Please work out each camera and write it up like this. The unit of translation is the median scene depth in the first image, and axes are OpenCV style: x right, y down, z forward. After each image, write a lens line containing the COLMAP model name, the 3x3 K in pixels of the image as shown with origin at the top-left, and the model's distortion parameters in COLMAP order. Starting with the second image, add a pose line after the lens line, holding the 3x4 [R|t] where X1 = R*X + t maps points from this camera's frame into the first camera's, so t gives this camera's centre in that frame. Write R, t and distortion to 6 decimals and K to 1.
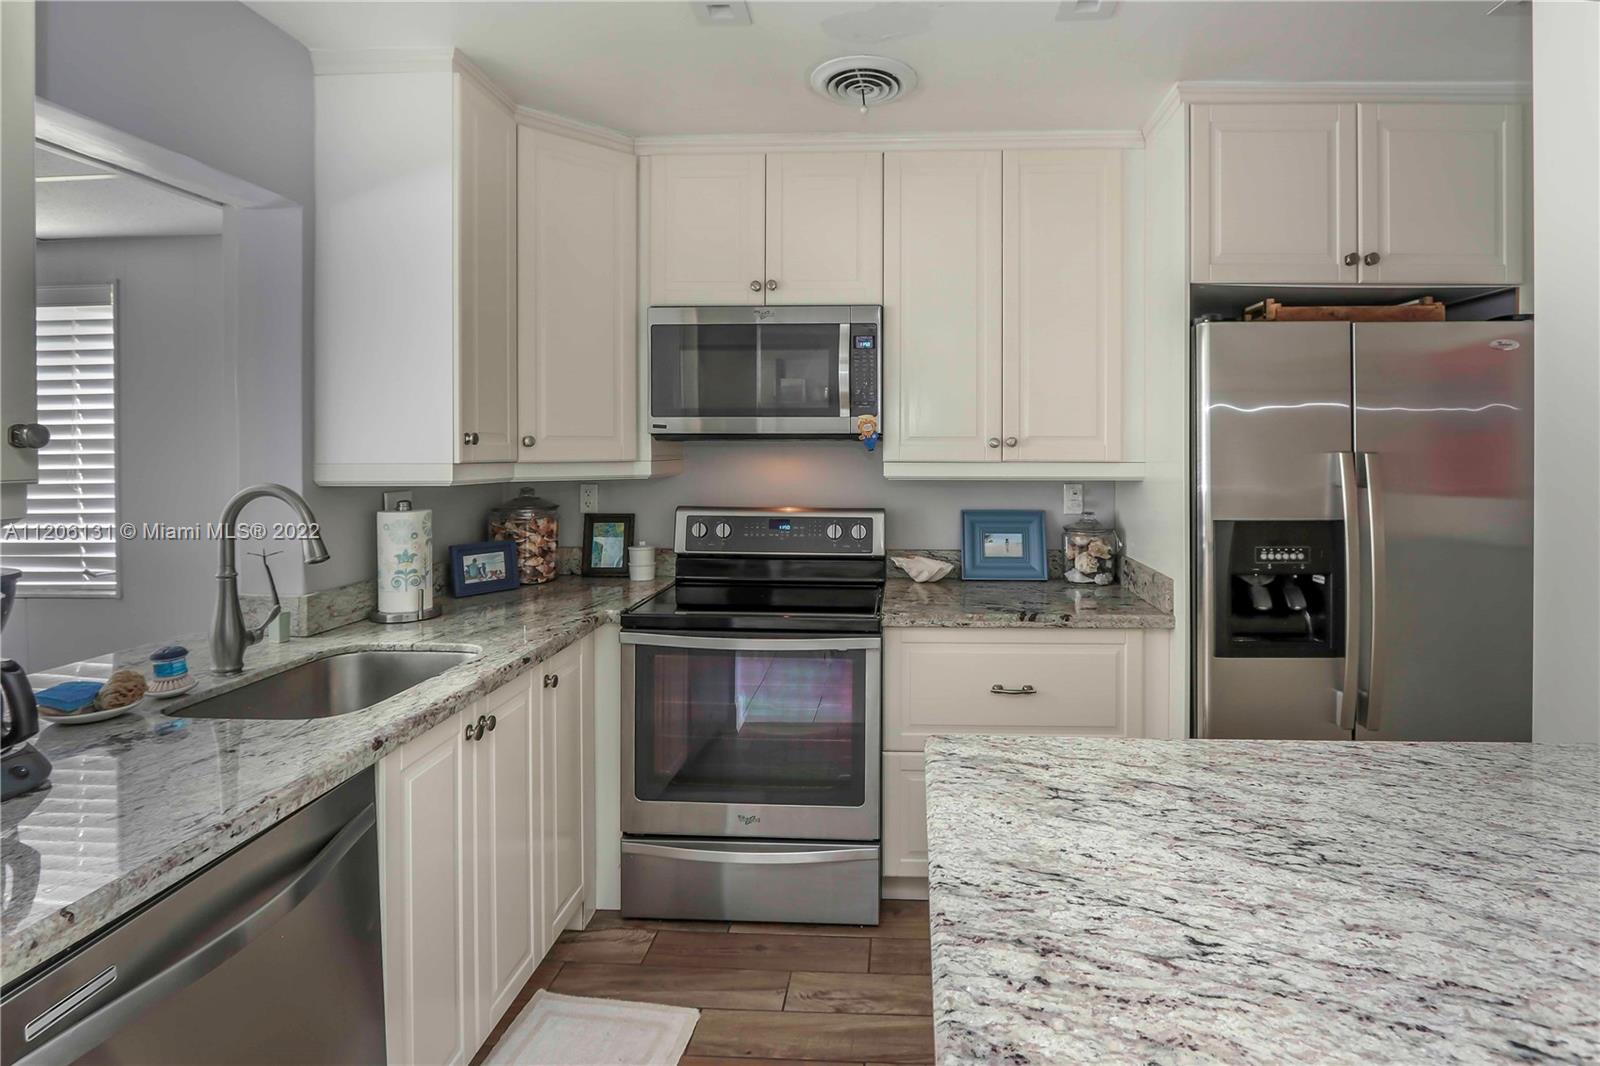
lens RADIAL K [[774.6, 0, 854.0], [0, 774.6, 446.9], [0, 0, 1]] dist [-0.021067, 0.003624]
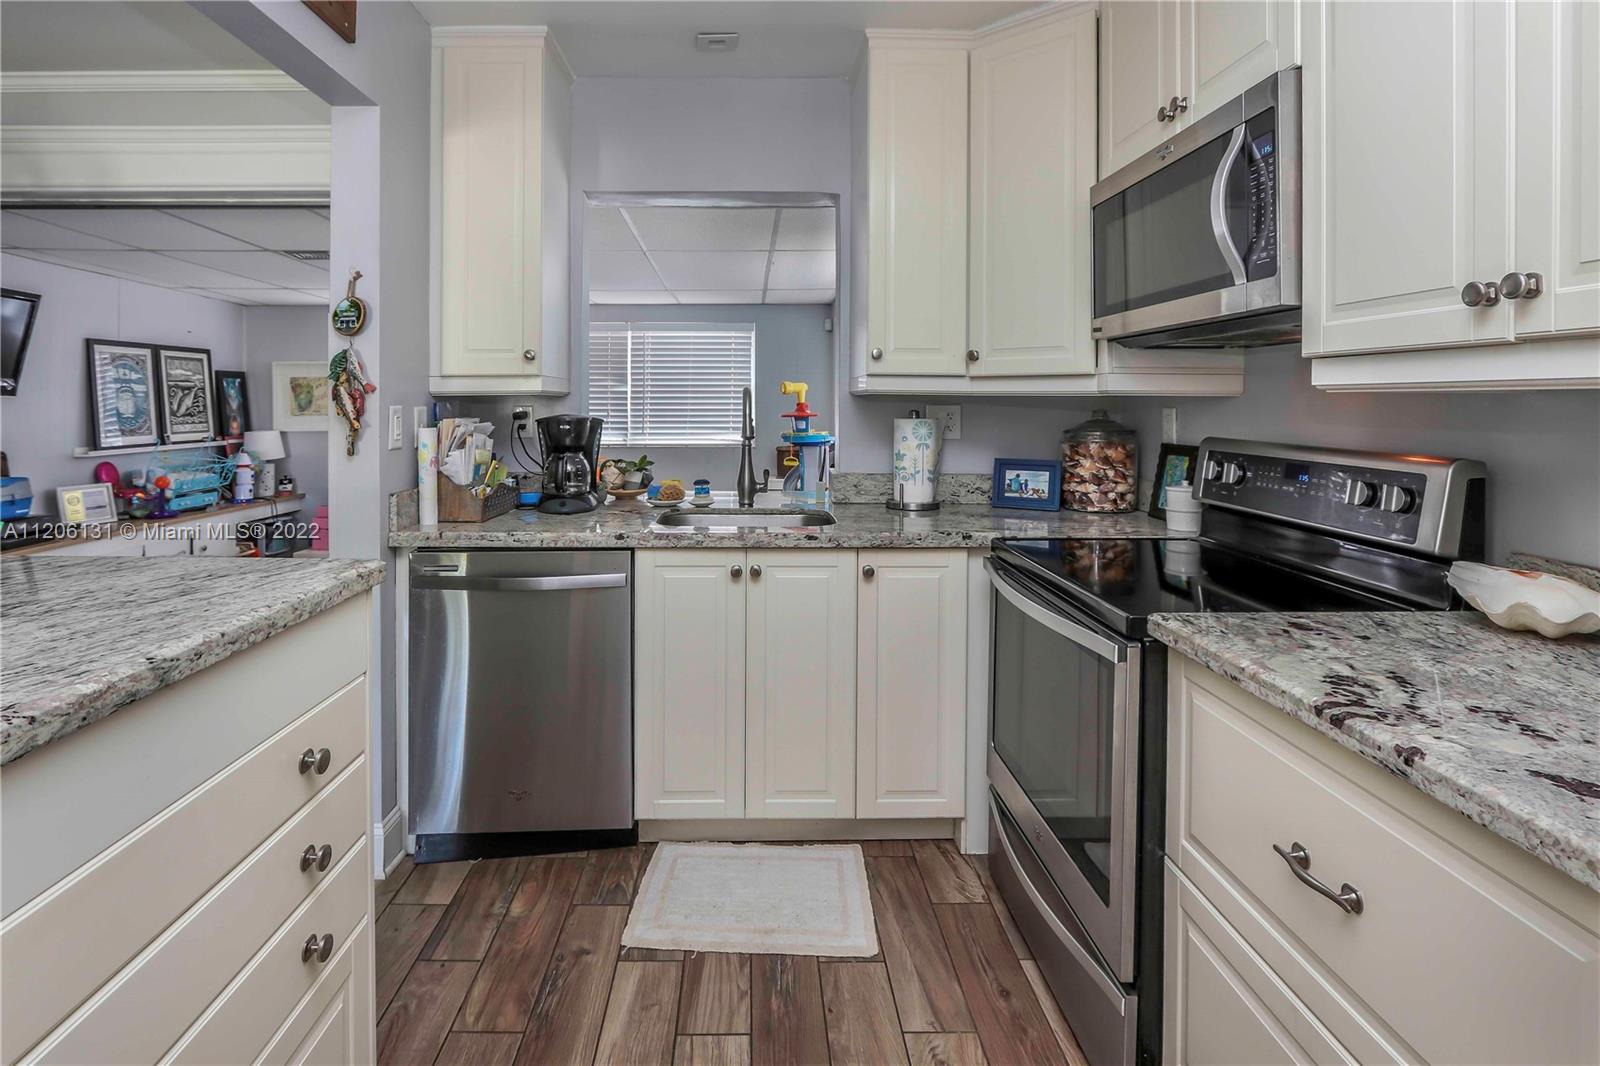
lens RADIAL K [[774.6, 0, 767.6], [0, 774.6, 398.1], [0, 0, 1]] dist [-0.021067, 0.003624]
pose [[0.087800, -0.003865, -0.996131, 0.512224], [-0.002026, 0.999990, -0.004058, 0.047825], [0.996136, 0.002374, 0.087791, 0.570179]]
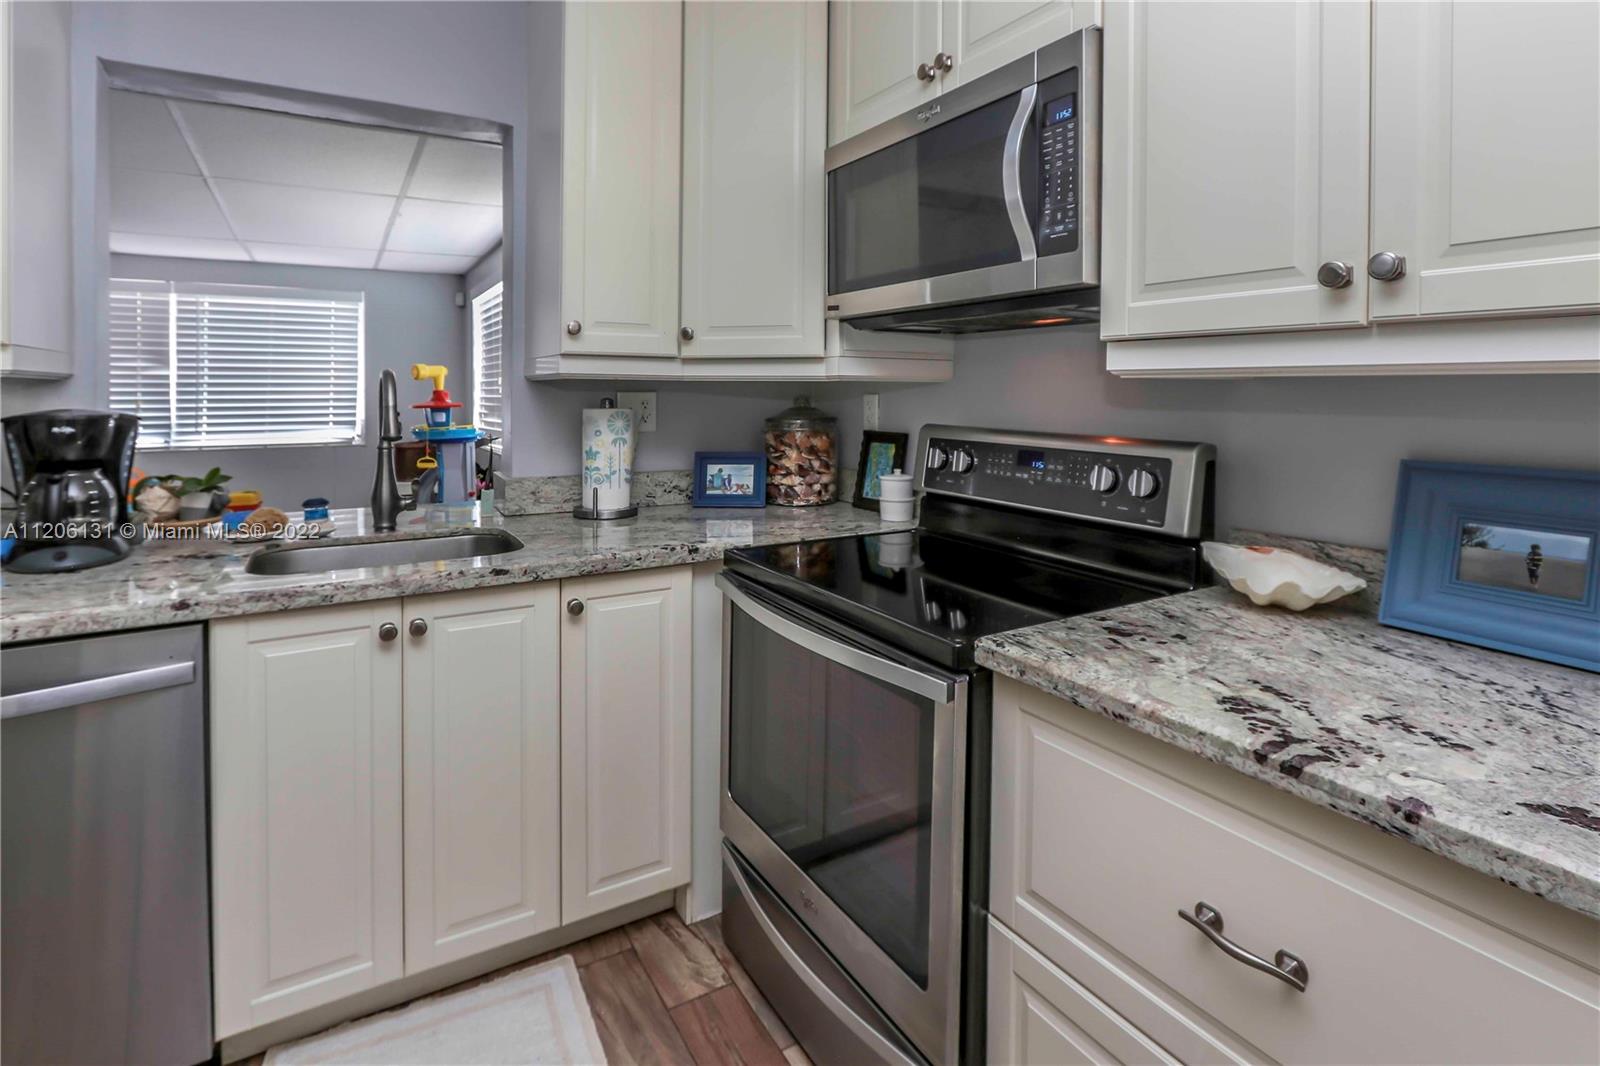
lens RADIAL K [[774.6, 0, 778.9], [0, 774.6, 393.6], [0, 0, 1]] dist [-0.021067, 0.003624]
pose [[0.554527, 0.005464, -0.832148, 0.325252], [-0.000543, 0.999981, 0.006205, 0.048300], [0.832166, -0.002989, 0.554519, 0.536412]]
